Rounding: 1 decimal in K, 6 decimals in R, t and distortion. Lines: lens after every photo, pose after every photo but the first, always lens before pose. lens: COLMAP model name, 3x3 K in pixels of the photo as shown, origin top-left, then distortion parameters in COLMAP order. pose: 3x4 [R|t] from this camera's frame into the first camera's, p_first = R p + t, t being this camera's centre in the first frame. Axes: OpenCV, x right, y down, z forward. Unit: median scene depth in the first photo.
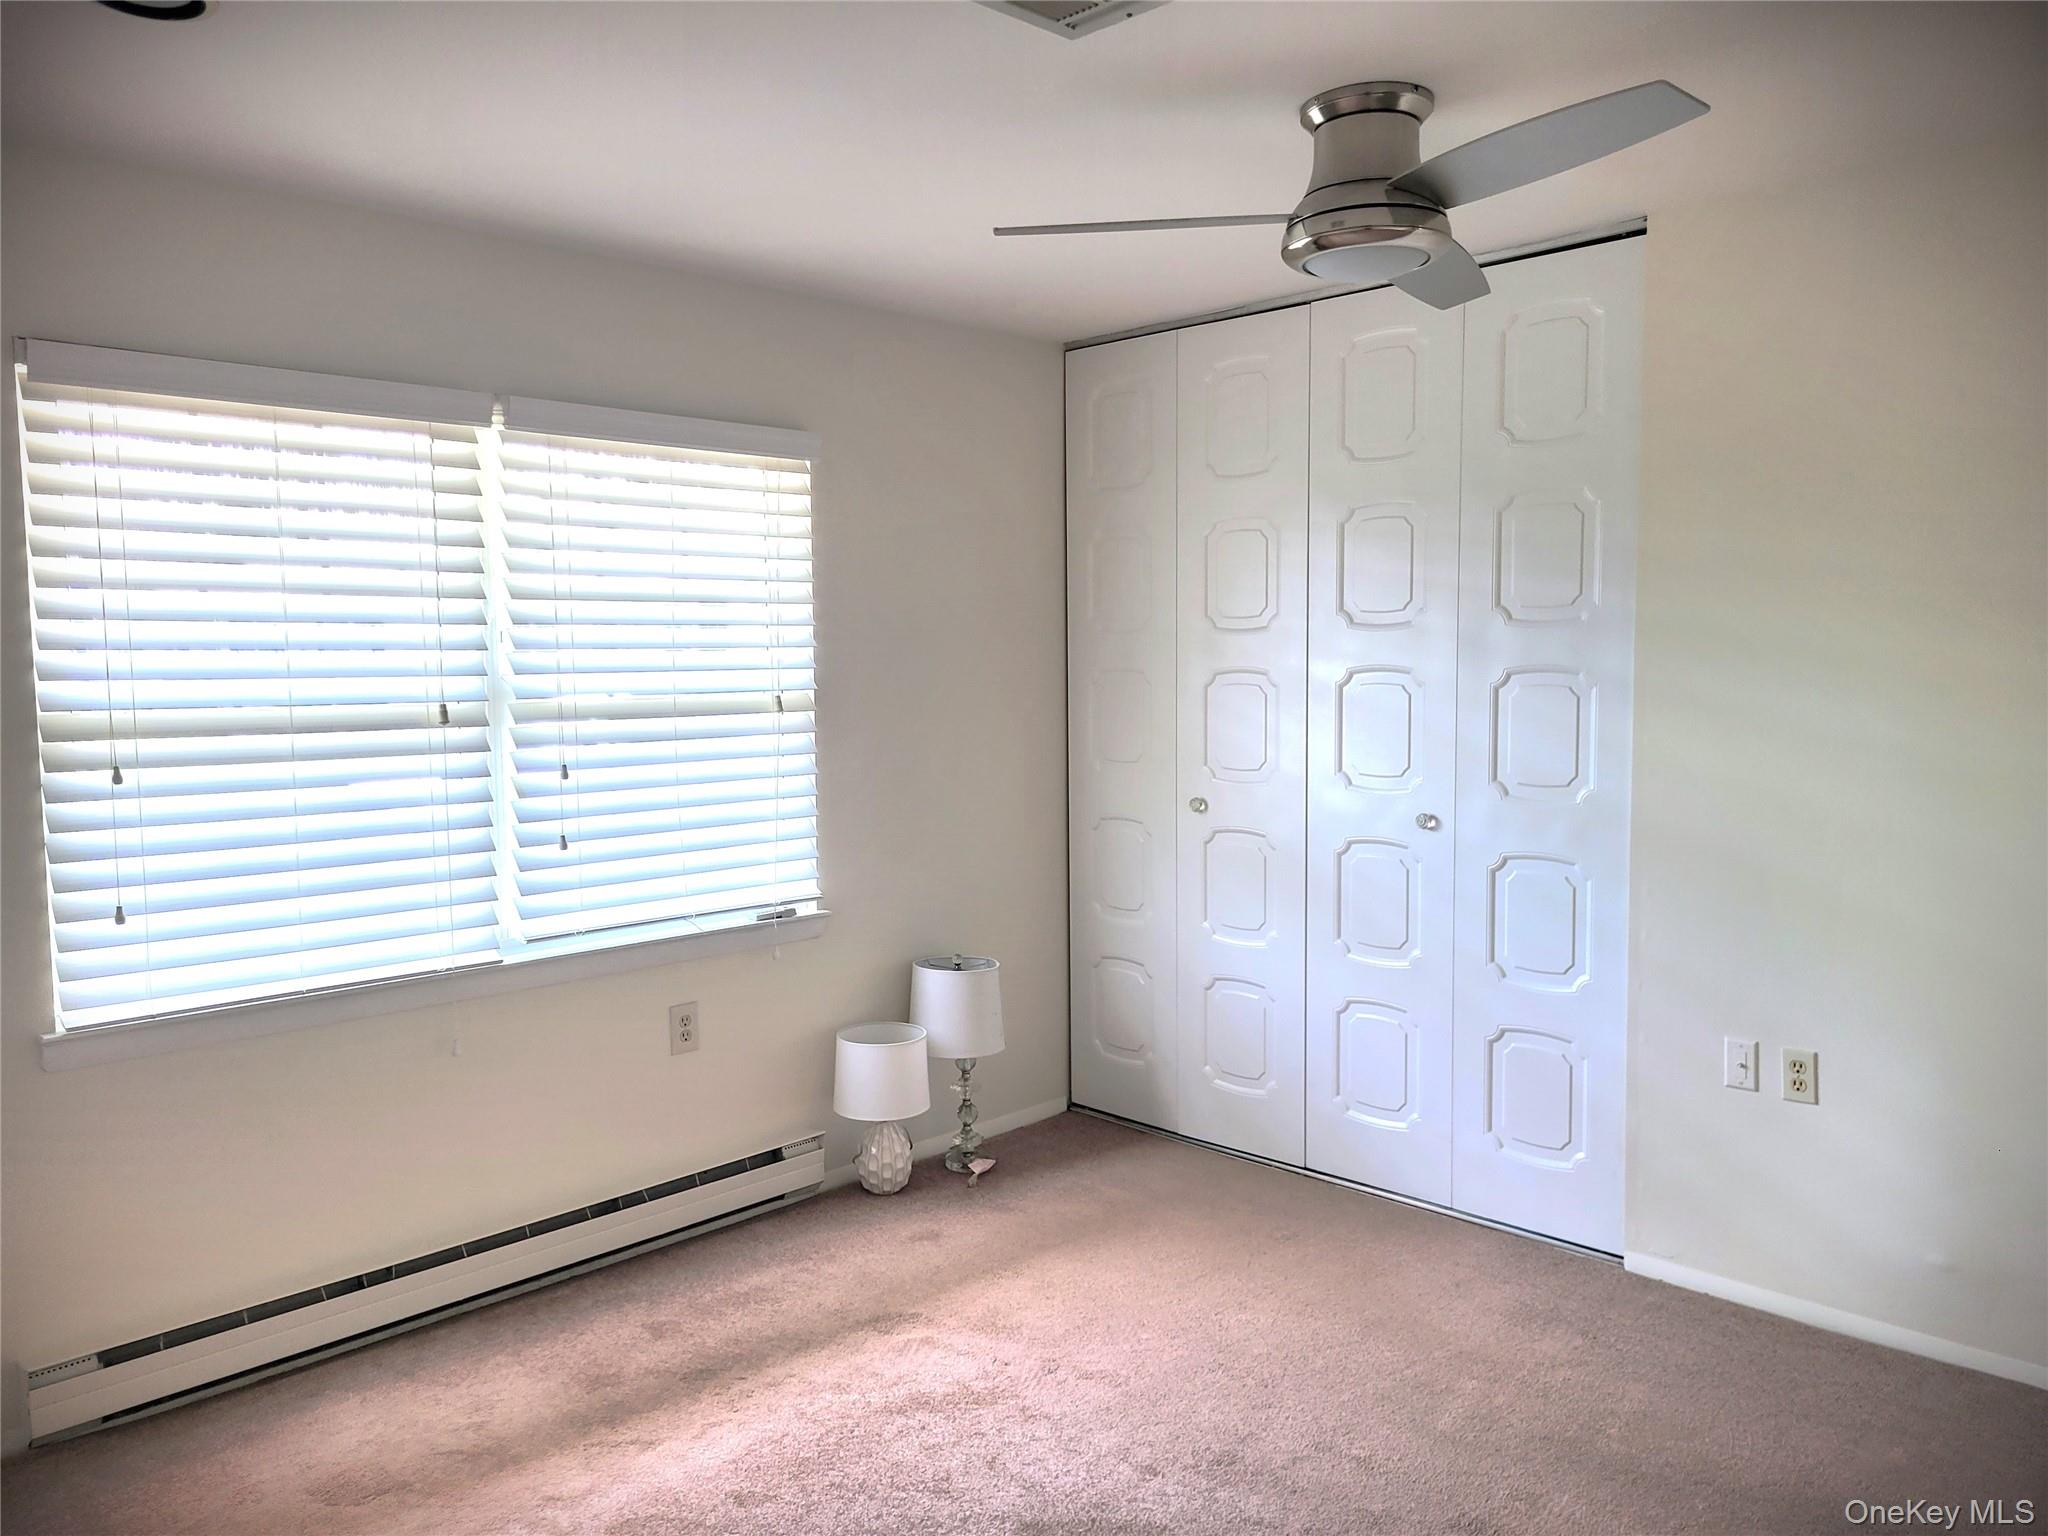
lens RADIAL K [[1548.1, 0, 1032.4], [0, 1548.1, 772.5], [0, 0, 1]] dist [0.055621, -0.042405]
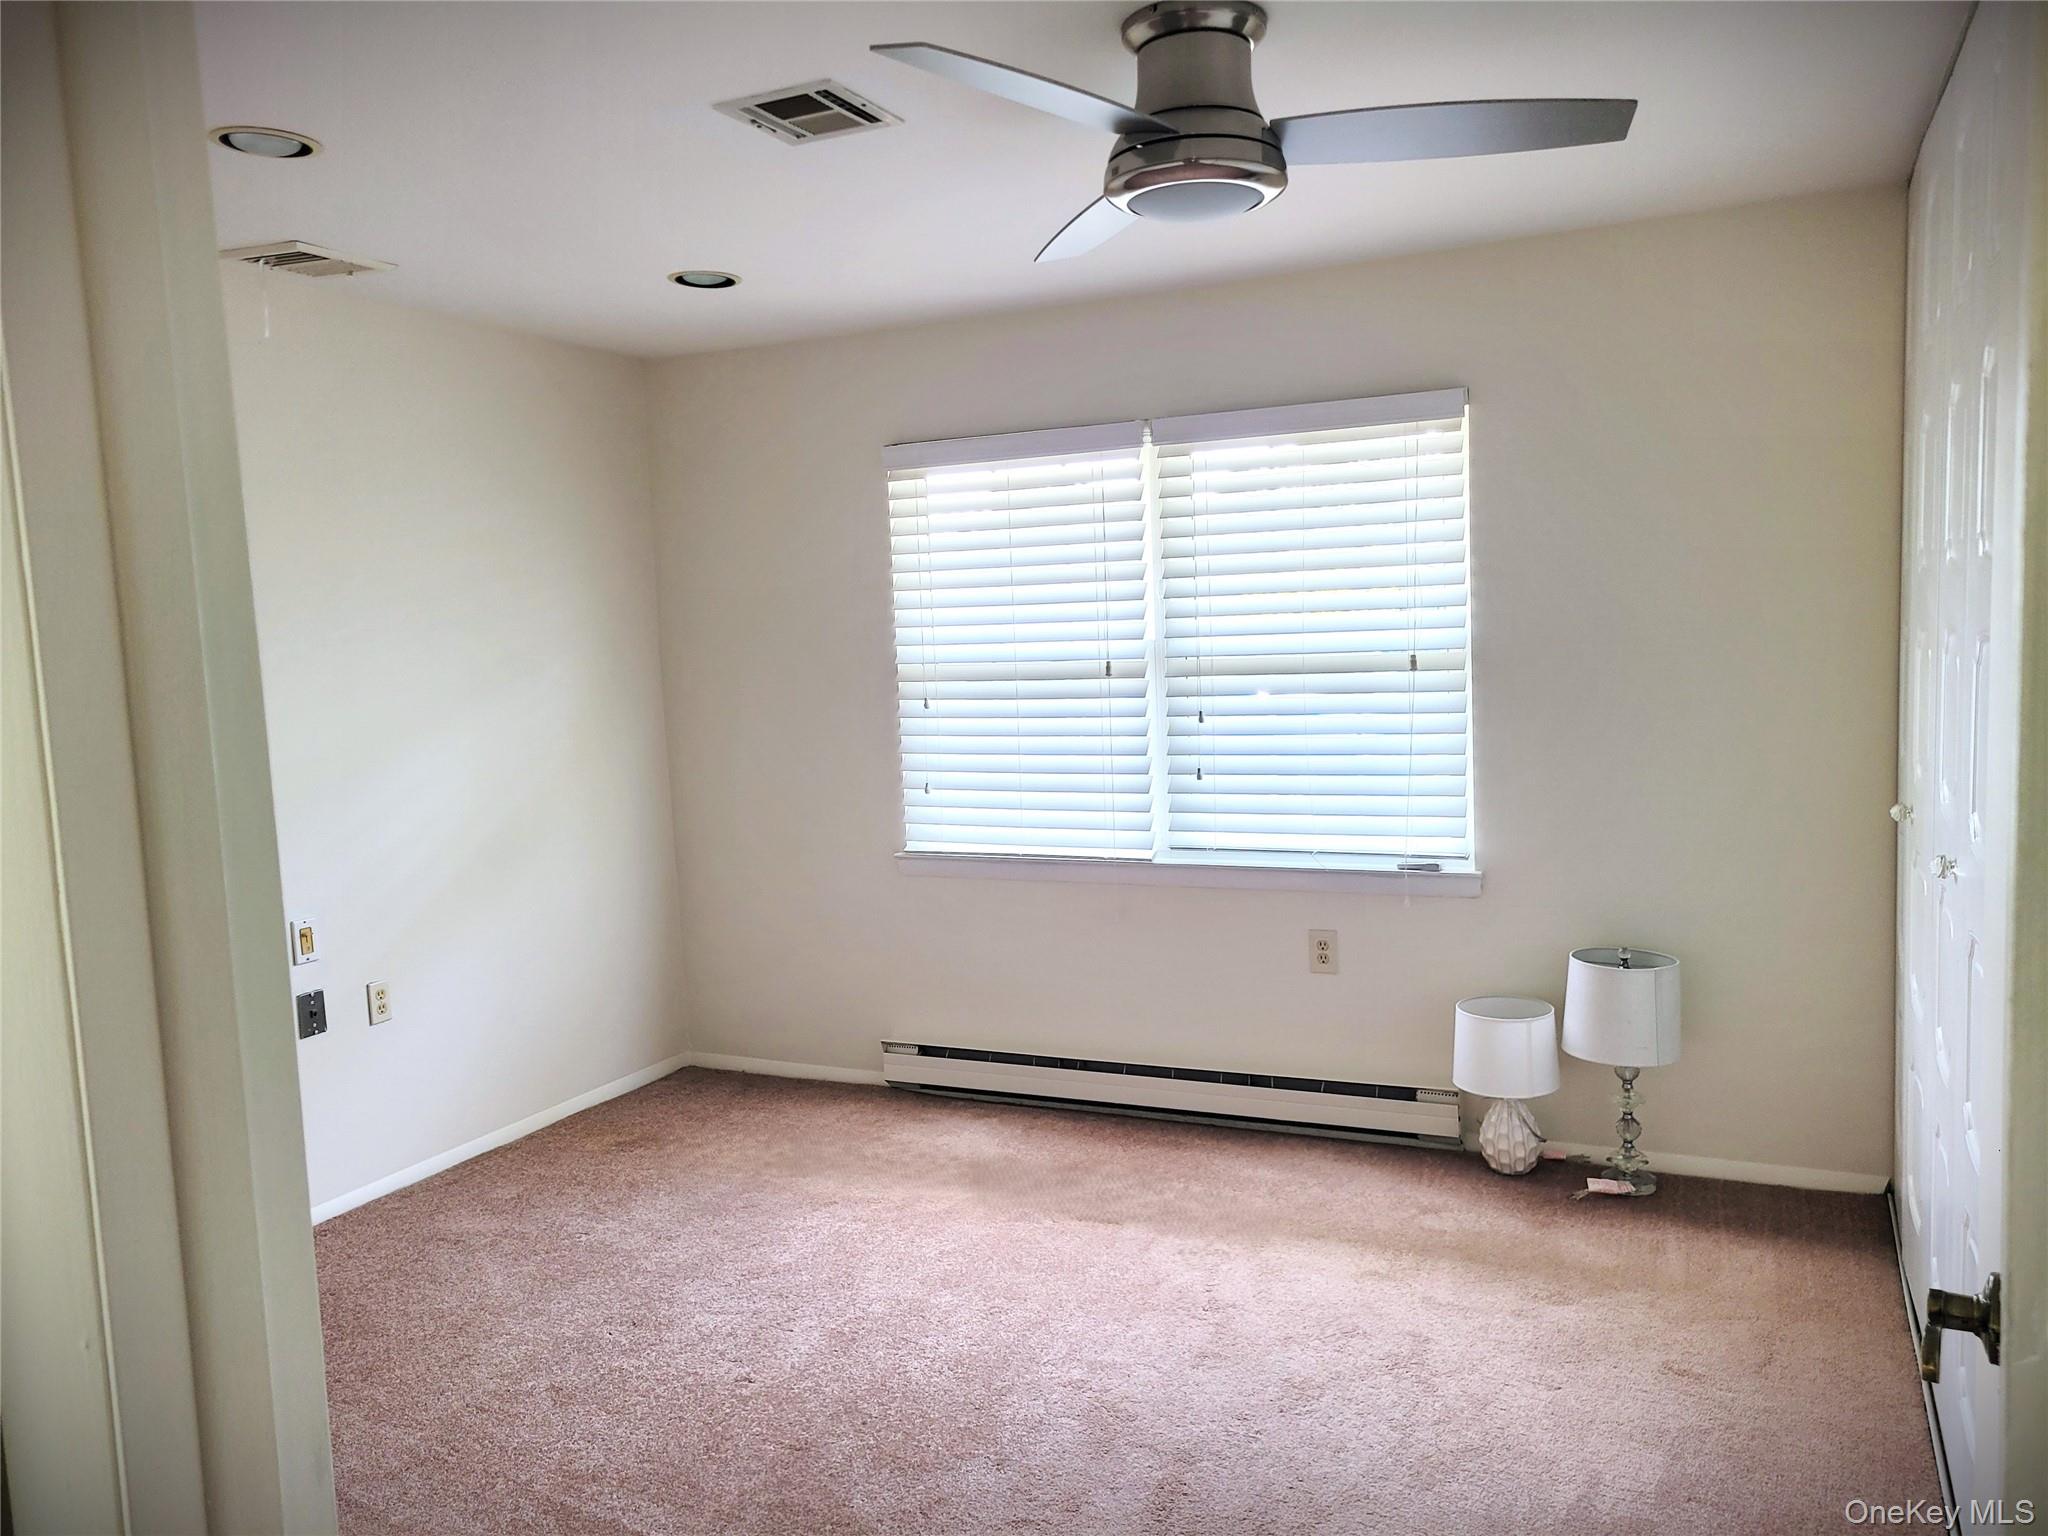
lens RADIAL K [[1548.1, 0, 1020.8], [0, 1548.1, 769.4], [0, 0, 1]] dist [0.055621, -0.042405]
pose [[0.318074, 0.082710, -0.944451, 0.740657], [-0.037116, 0.996510, 0.074769, -0.041036], [0.947339, 0.011272, 0.320034, 0.429918]]
